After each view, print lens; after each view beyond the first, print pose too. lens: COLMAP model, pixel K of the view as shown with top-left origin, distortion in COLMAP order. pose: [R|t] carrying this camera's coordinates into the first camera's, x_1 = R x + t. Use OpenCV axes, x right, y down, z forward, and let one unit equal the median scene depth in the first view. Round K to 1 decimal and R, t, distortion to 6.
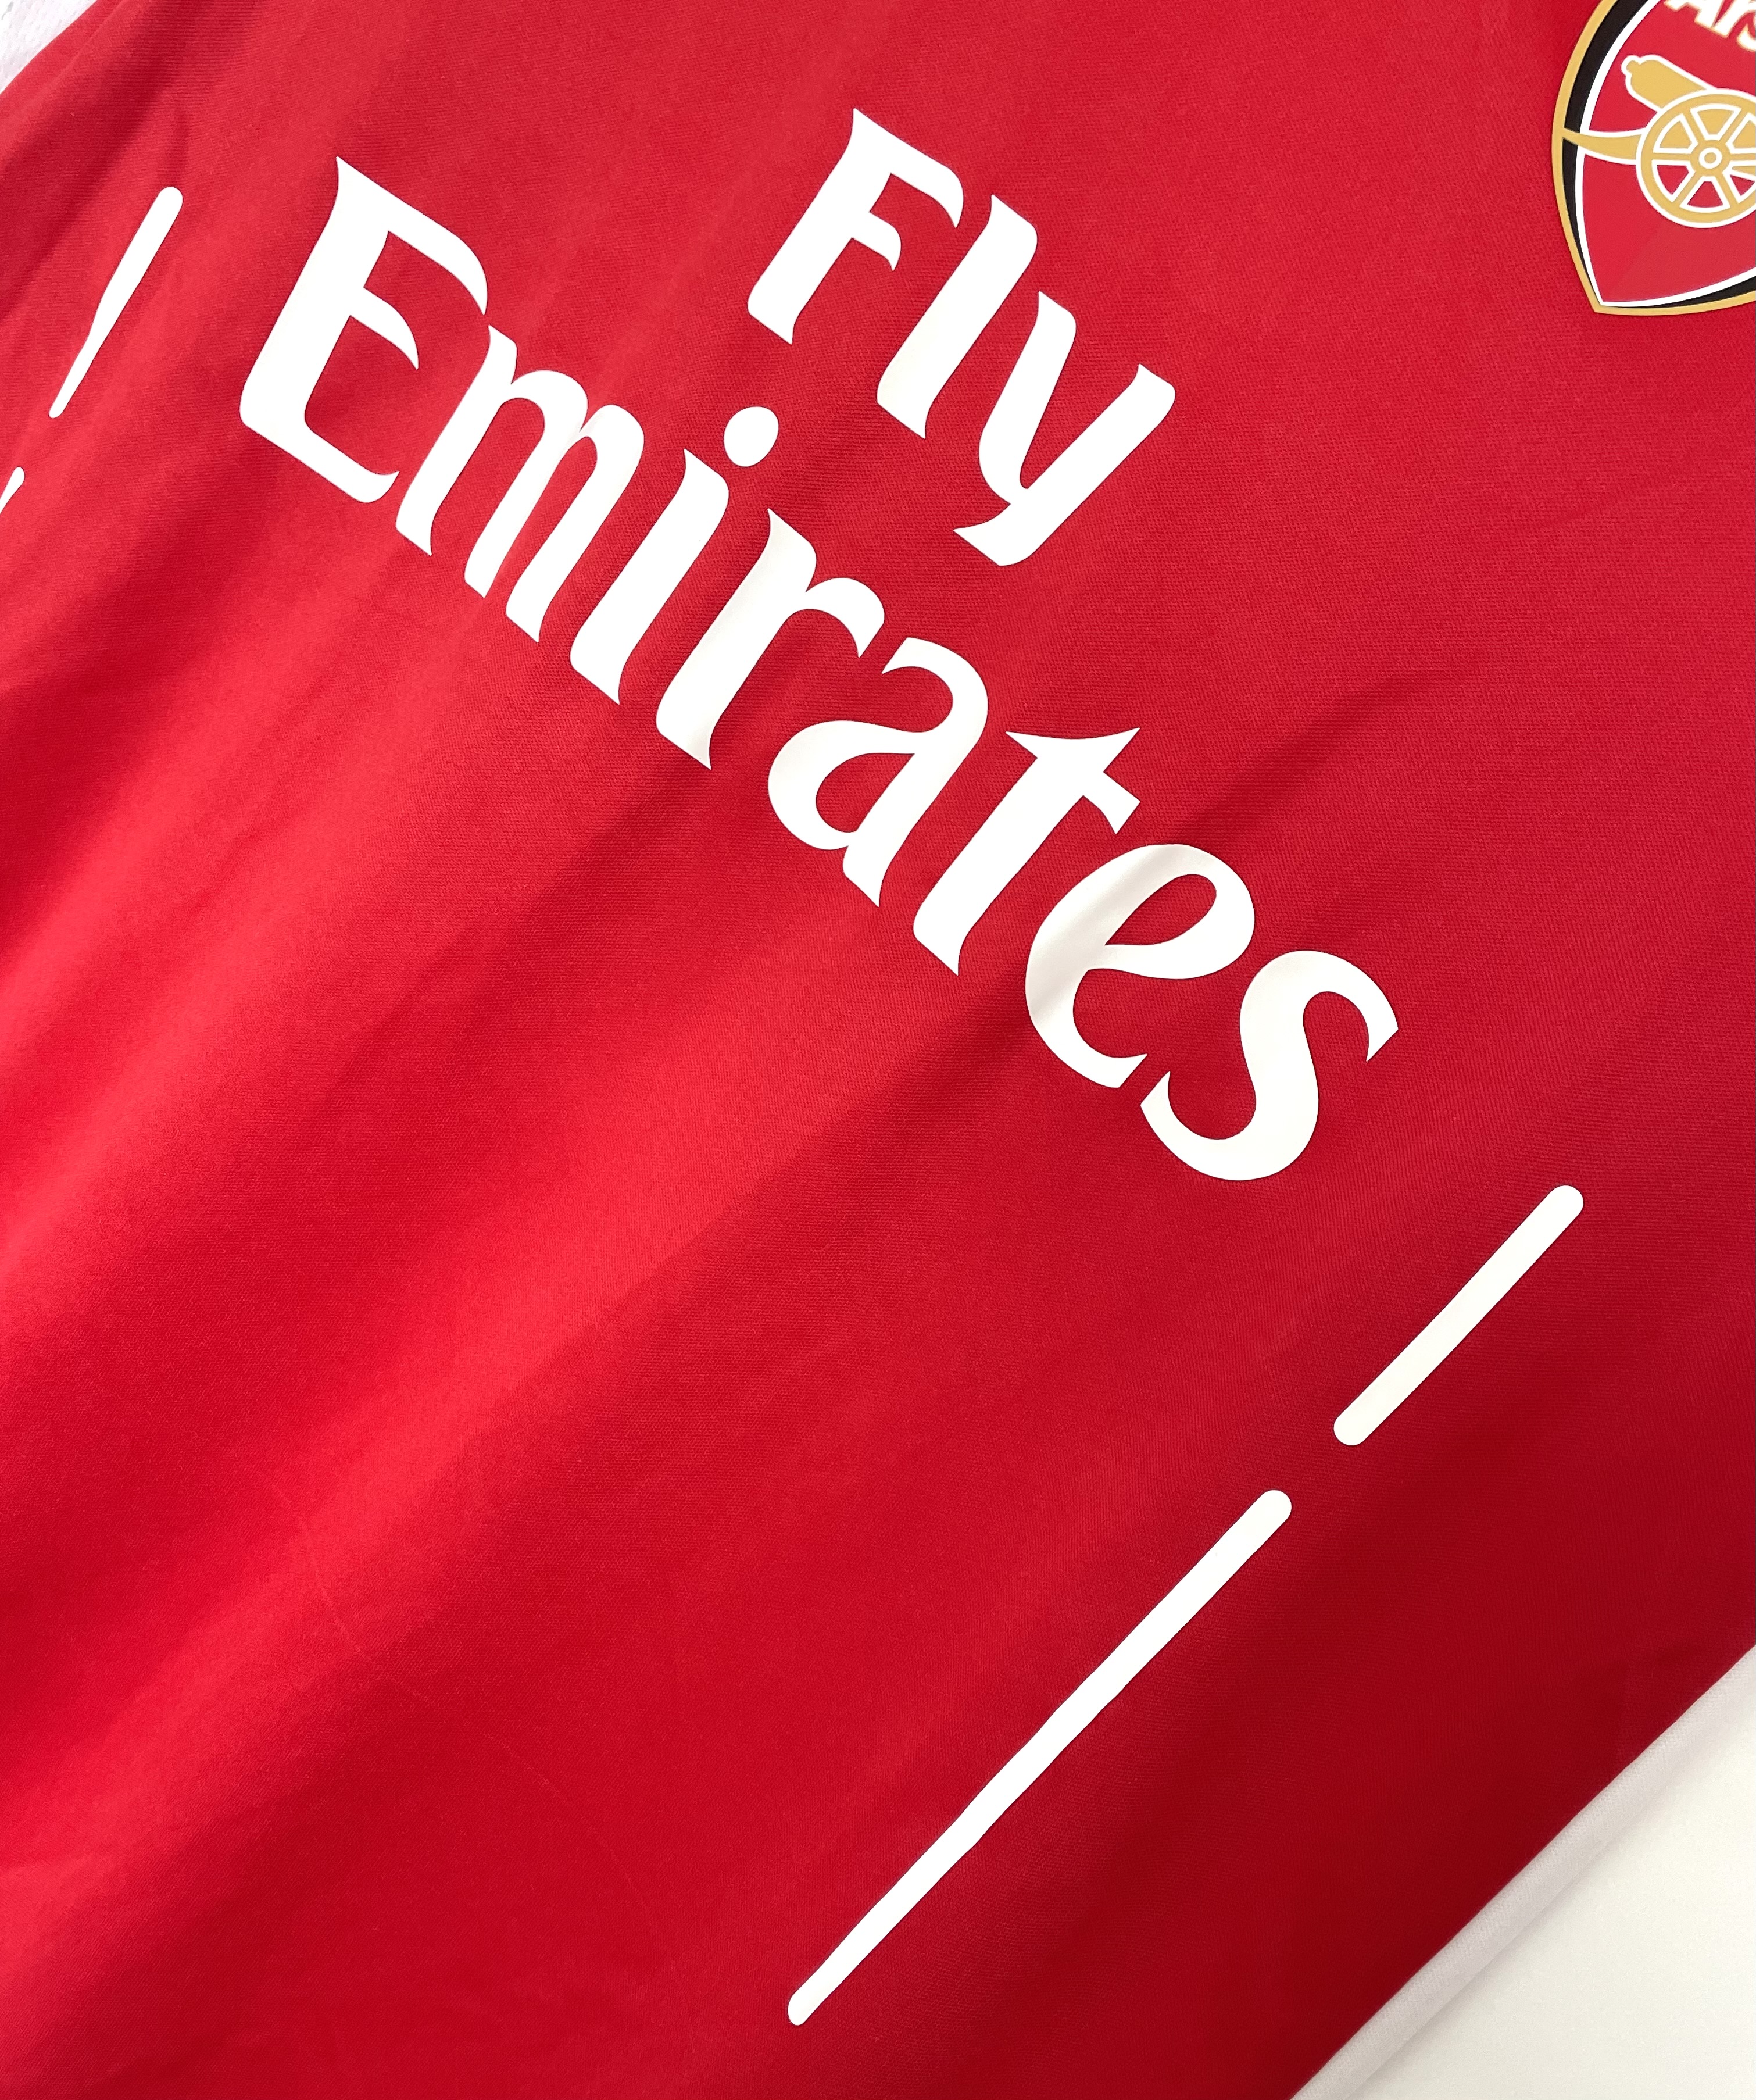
lens RADIAL K [[1728.8, 0, 878.0], [0, 1728.8, 1050.0], [0, 0, 1]] dist [-0.003902, -0.151495]
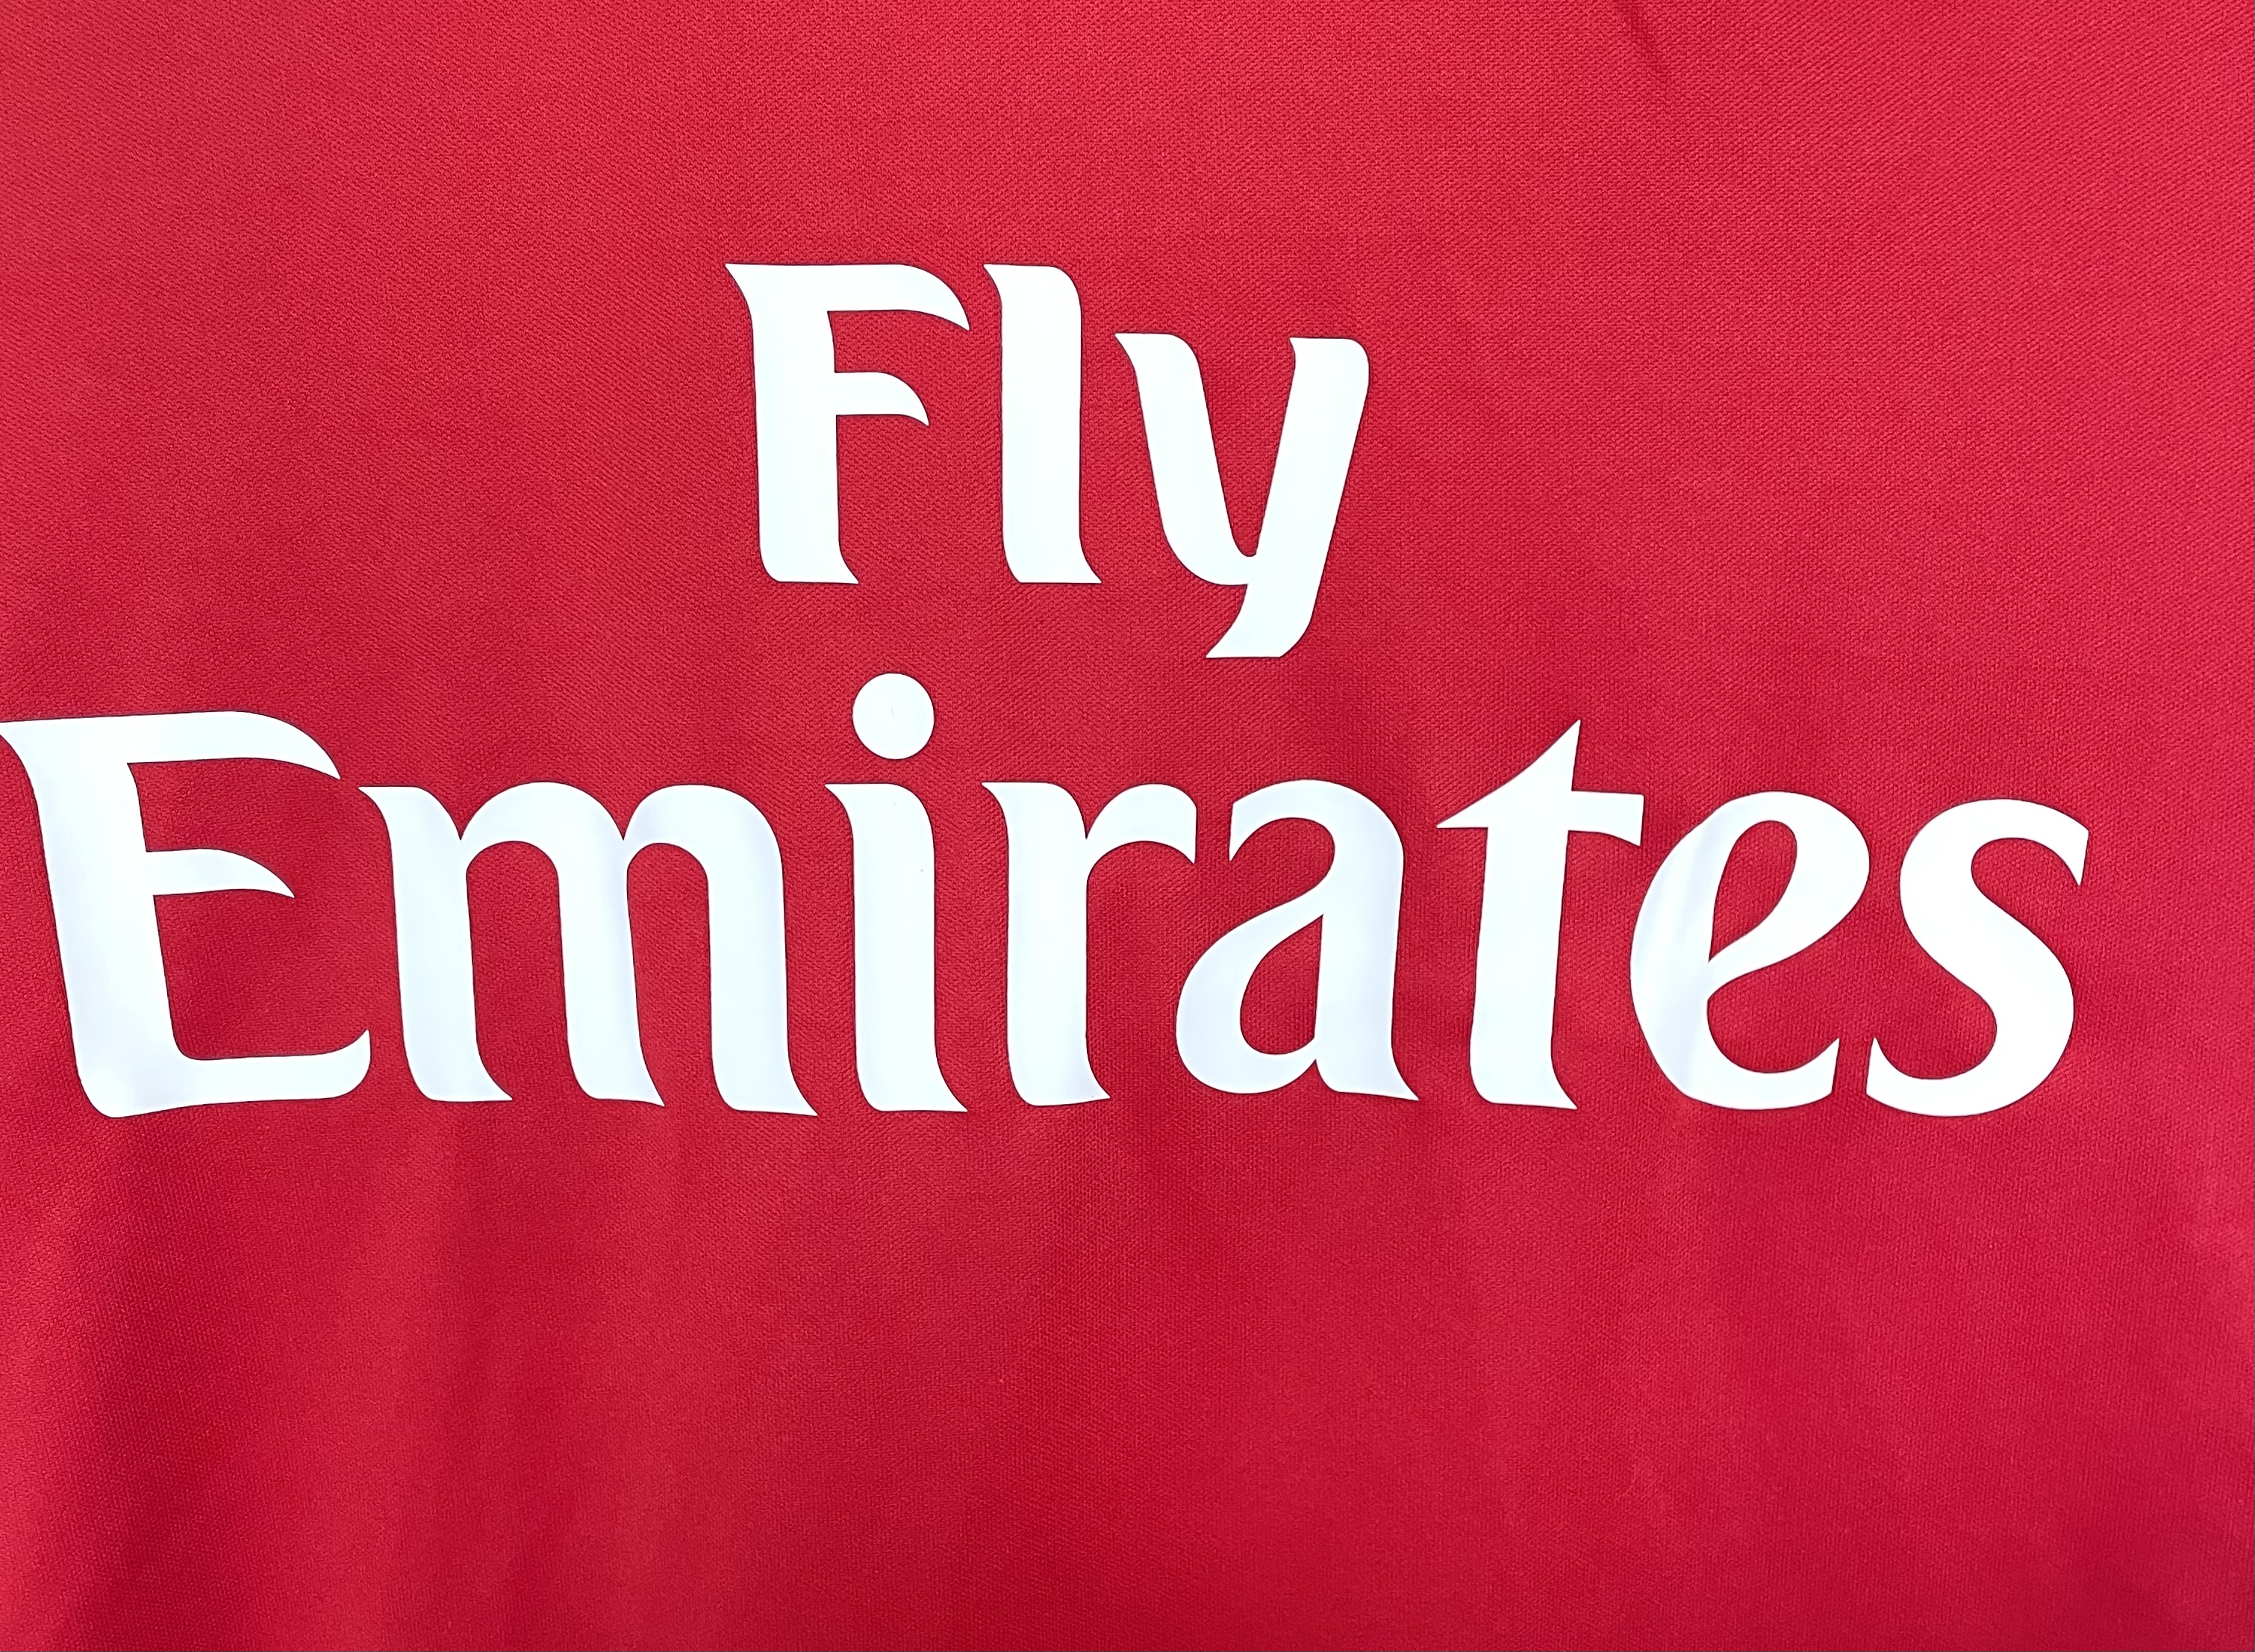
lens RADIAL K [[2005.6, 0, 1127.5], [0, 2005.6, 826.0], [0, 0, 1]] dist [-0.018644, -0.008946]
pose [[0.747127, -0.621583, 0.235451, -0.227505], [0.623309, 0.778215, 0.076596, -0.325311], [-0.230842, 0.089531, 0.968863, 0.170264]]
